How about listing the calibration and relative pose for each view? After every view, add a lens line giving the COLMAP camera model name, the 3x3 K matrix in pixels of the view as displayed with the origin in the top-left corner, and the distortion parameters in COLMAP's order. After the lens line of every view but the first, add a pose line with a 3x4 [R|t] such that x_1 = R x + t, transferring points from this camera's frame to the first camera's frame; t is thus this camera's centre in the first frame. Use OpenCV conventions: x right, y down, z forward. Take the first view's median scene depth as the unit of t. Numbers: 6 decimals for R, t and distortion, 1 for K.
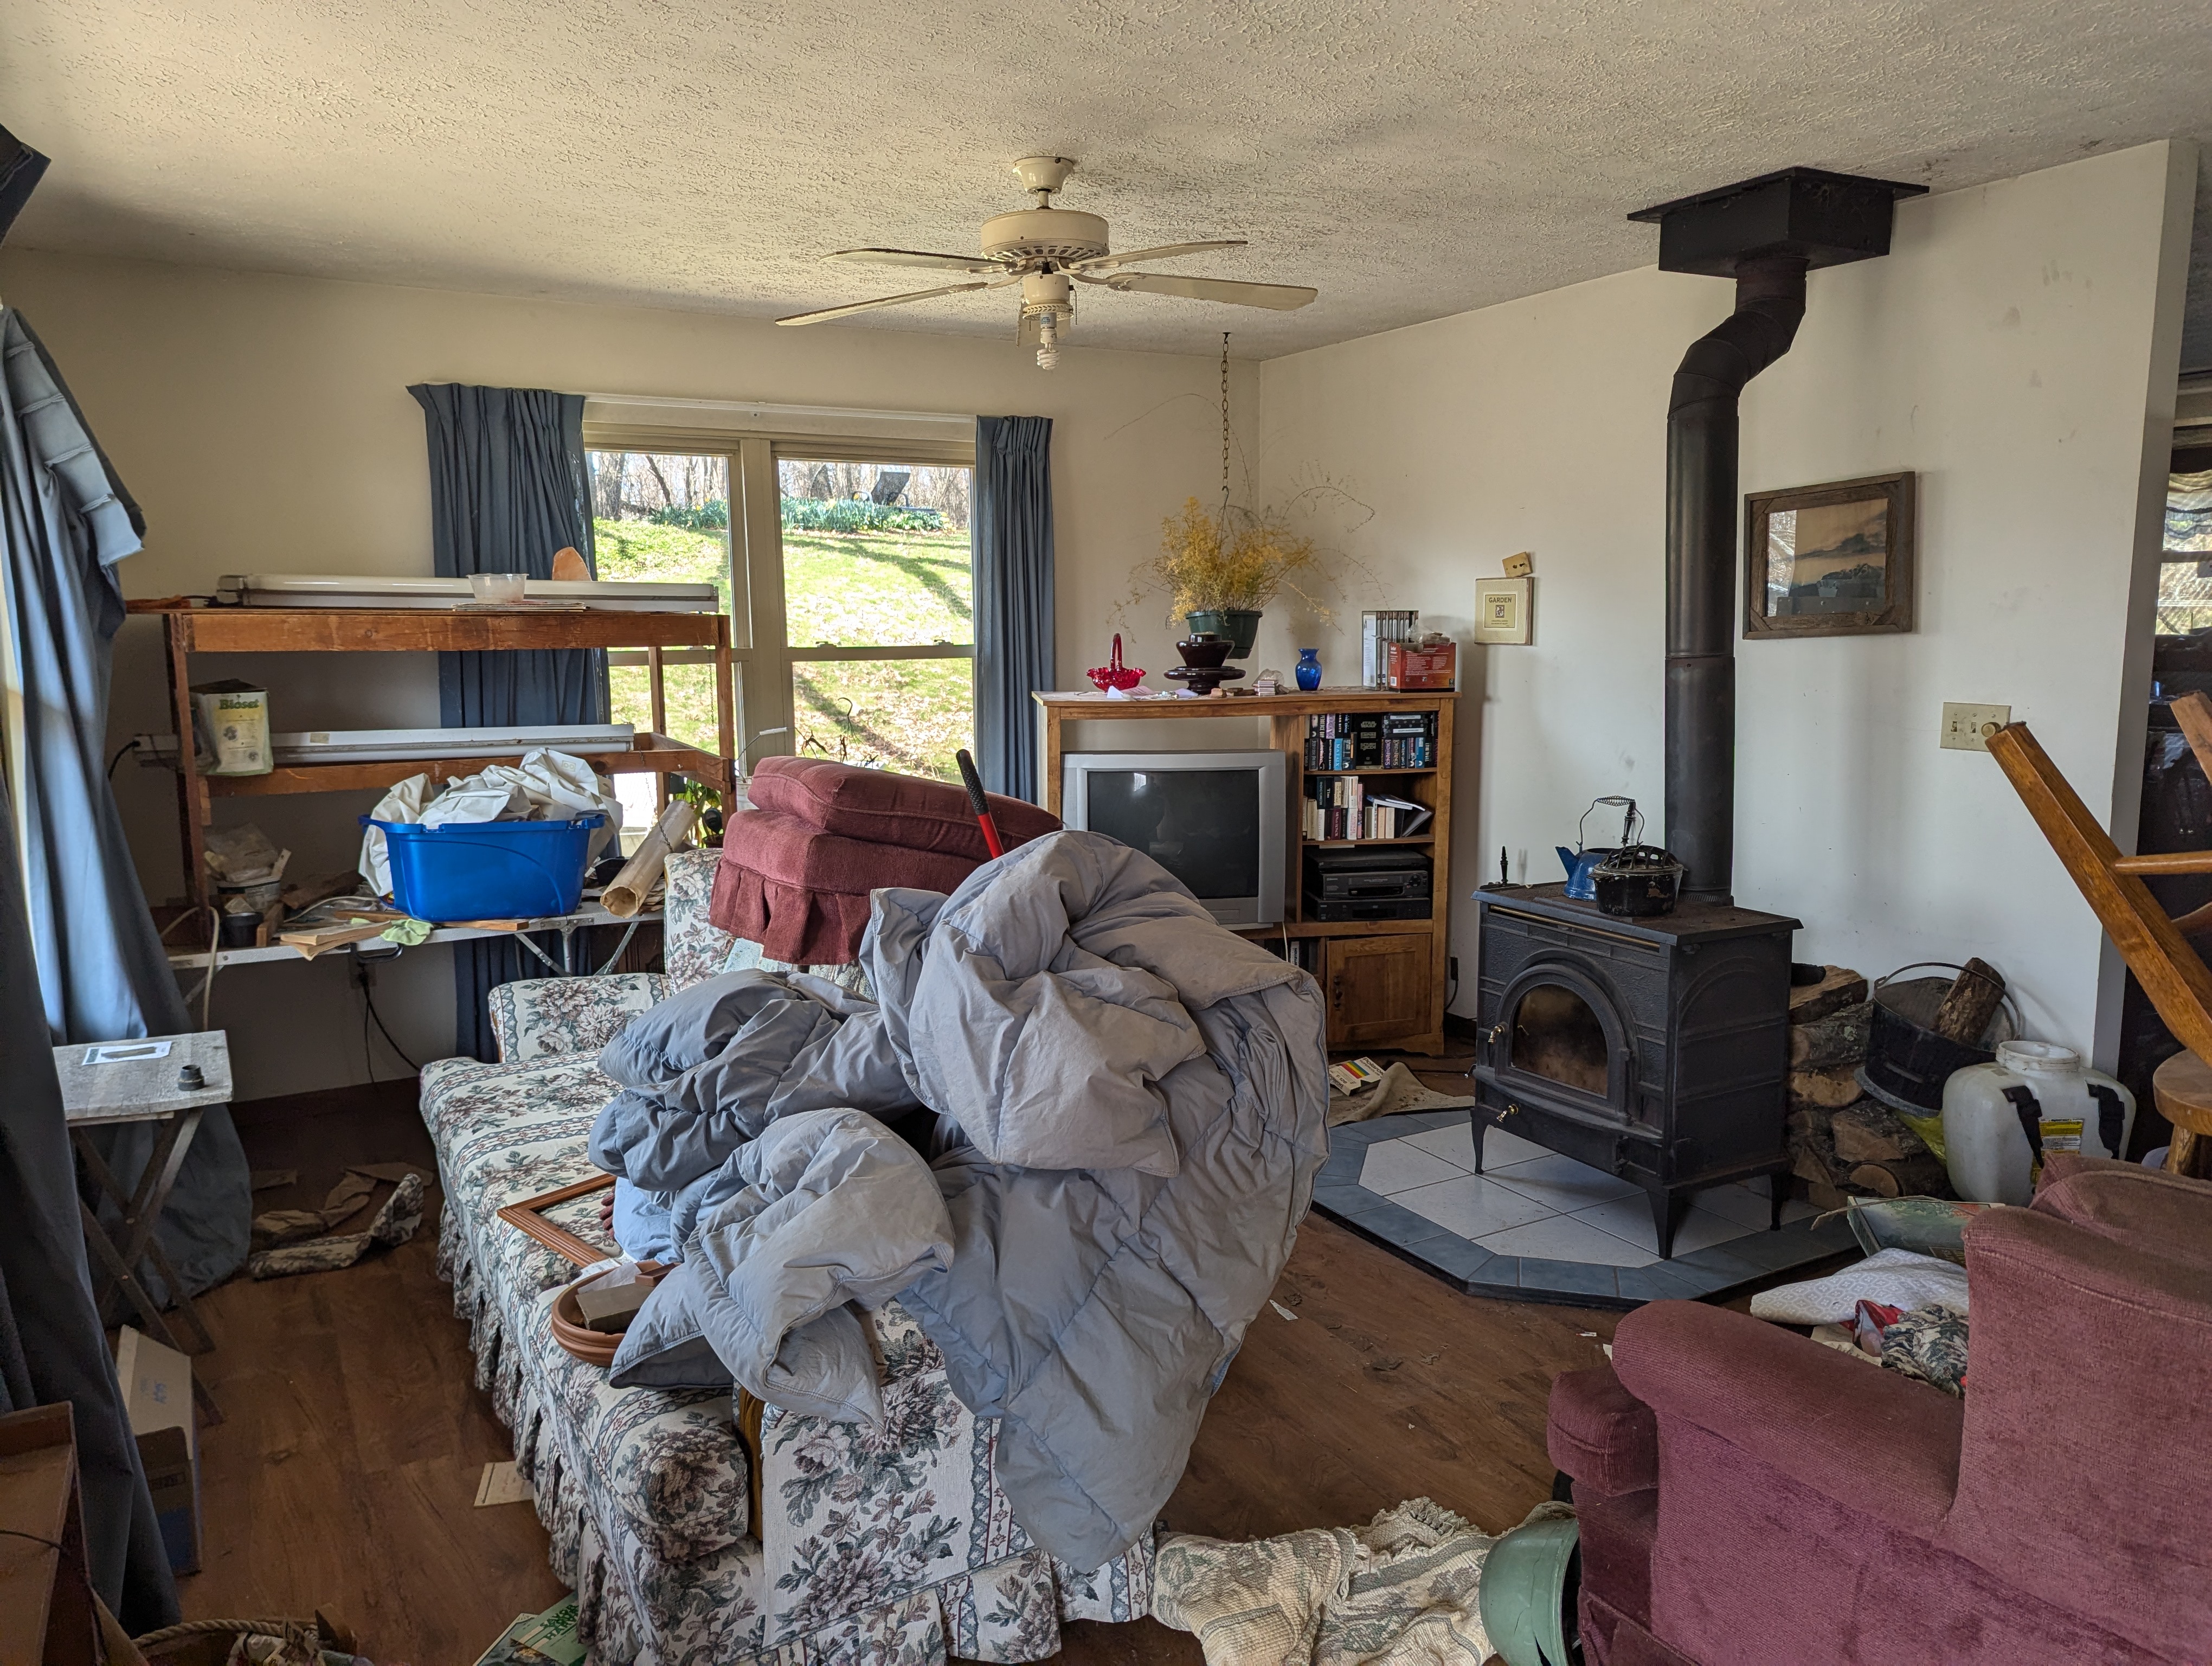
lens RADIAL K [[1552.8, 0, 1066.0], [0, 1552.8, 832.0], [0, 0, 1]] dist [0.083515, -0.070306]
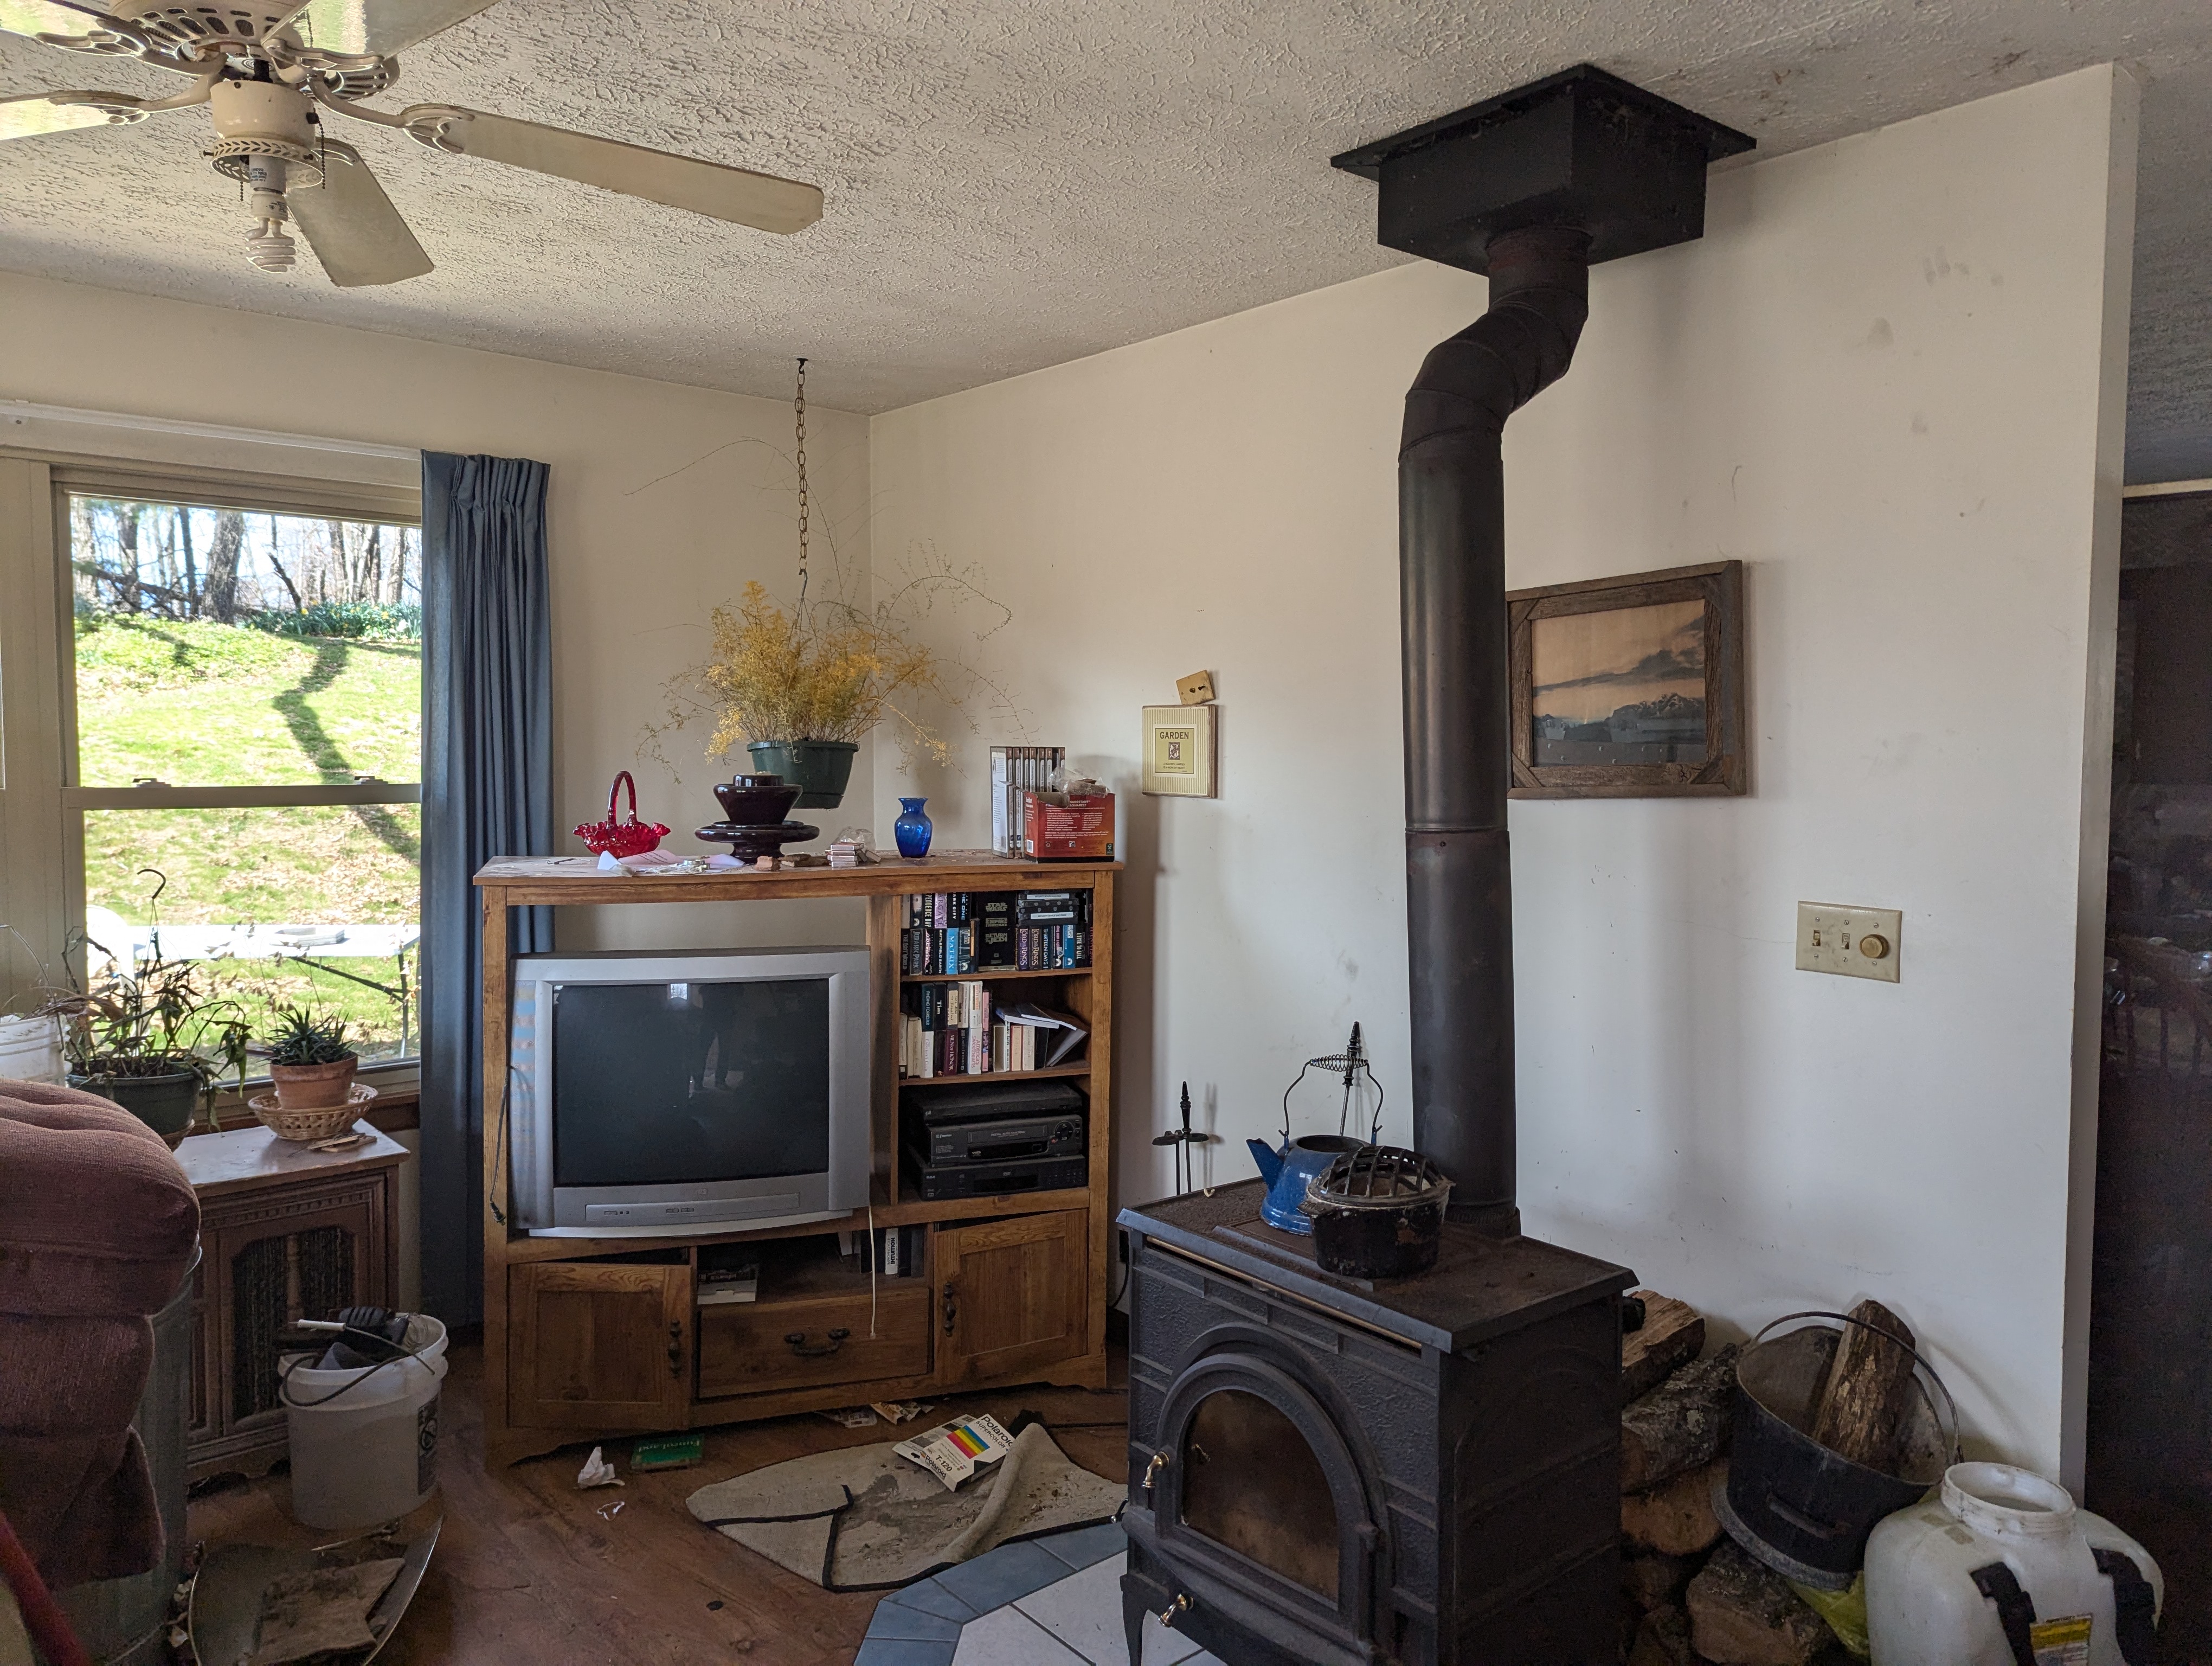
lens RADIAL K [[1552.8, 0, 1066.0], [0, 1552.8, 832.0], [0, 0, 1]] dist [0.083515, -0.070306]
pose [[0.984970, 0.006331, 0.172611, 0.105820], [0.007835, 0.996662, -0.081259, -0.046340], [-0.172549, 0.081390, 0.981633, 0.311392]]
